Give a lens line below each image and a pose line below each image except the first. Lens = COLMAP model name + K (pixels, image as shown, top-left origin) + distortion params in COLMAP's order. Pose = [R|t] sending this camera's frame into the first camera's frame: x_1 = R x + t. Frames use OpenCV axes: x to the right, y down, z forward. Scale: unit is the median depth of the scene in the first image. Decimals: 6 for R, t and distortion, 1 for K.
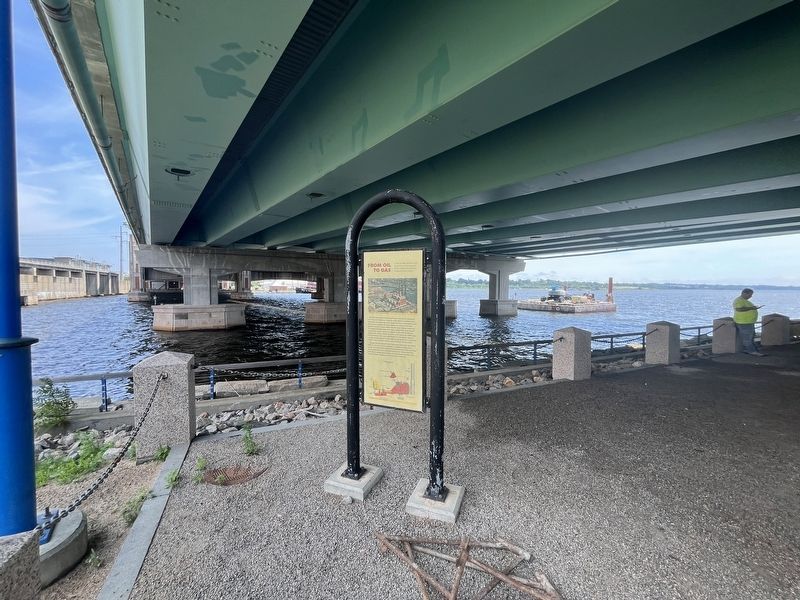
lens RADIAL K [[319.5, 0, 398.6], [0, 319.5, 300.4], [0, 0, 1]] dist [-0.000190, -0.000073]
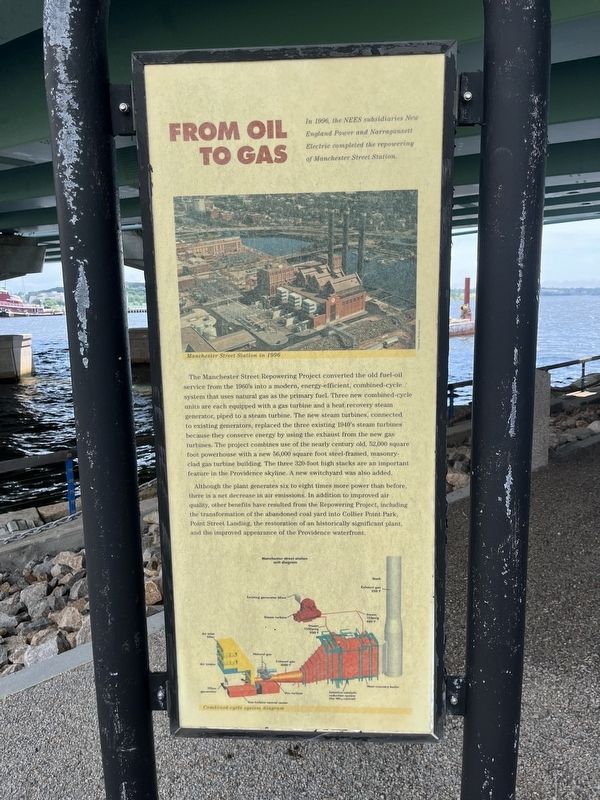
lens RADIAL K [[605.2, 0, 300.0], [0, 605.2, 397.2], [0, 0, 1]] dist [0.024796, -0.015058]
pose [[0.944579, -0.074353, 0.319754, -0.158377], [0.036919, 0.991894, 0.121585, 0.018113], [-0.326203, -0.103041, 0.939667, 0.589608]]
